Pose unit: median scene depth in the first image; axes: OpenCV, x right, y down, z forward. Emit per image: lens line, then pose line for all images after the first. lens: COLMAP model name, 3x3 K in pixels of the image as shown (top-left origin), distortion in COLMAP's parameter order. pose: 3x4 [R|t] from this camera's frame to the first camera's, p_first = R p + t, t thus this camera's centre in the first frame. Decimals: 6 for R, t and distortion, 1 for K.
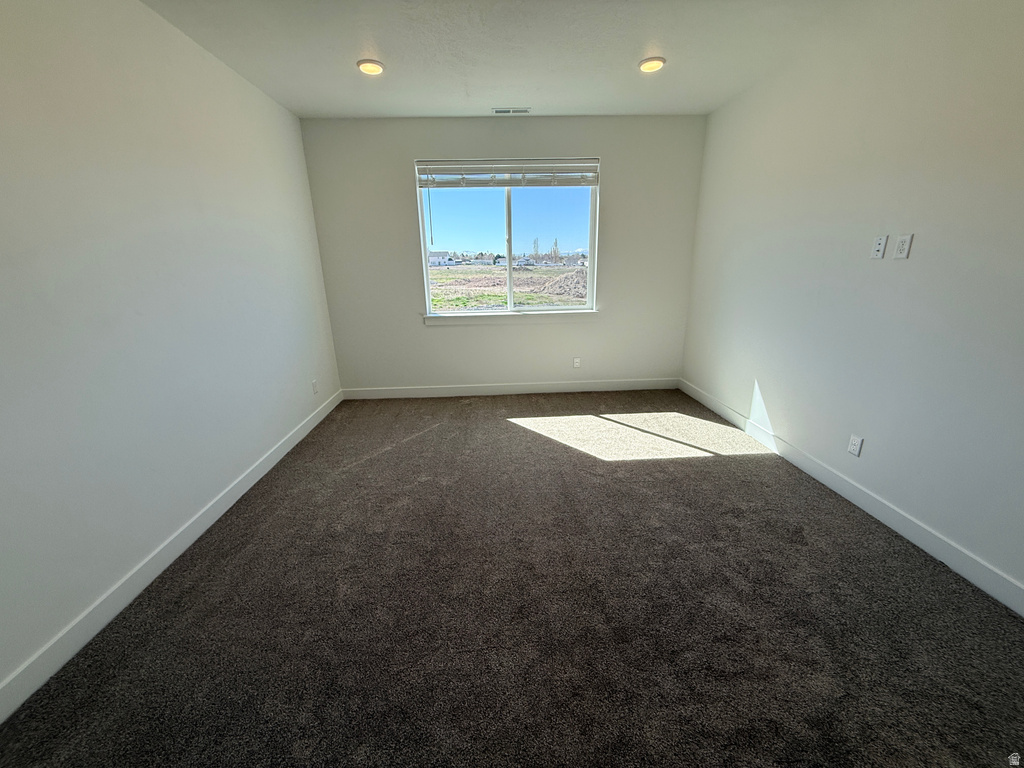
lens RADIAL K [[403.9, 0, 512.0], [0, 403.9, 384.0], [0, 0, 1]] dist [0.002460, 0.000164]
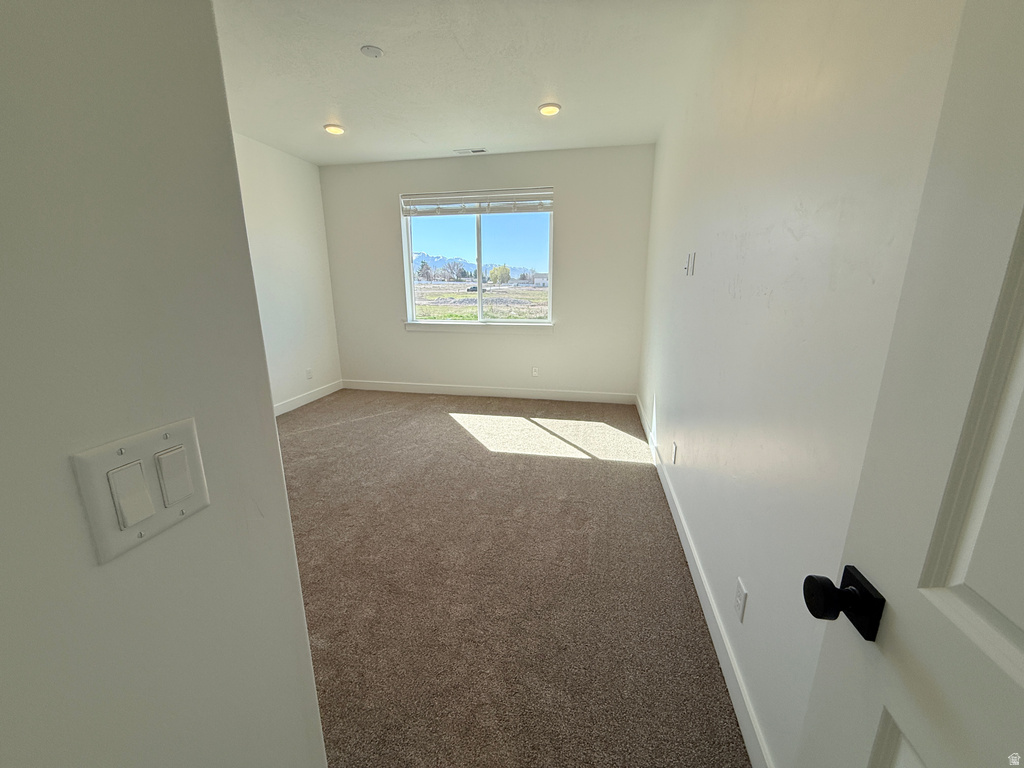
lens RADIAL K [[403.9, 0, 512.0], [0, 403.9, 384.0], [0, 0, 1]] dist [0.002460, 0.000164]
pose [[0.968966, 0.077974, -0.234572, 0.412259], [-0.089591, 0.995204, -0.039265, 0.032400], [0.230386, 0.059062, 0.971305, -0.071373]]
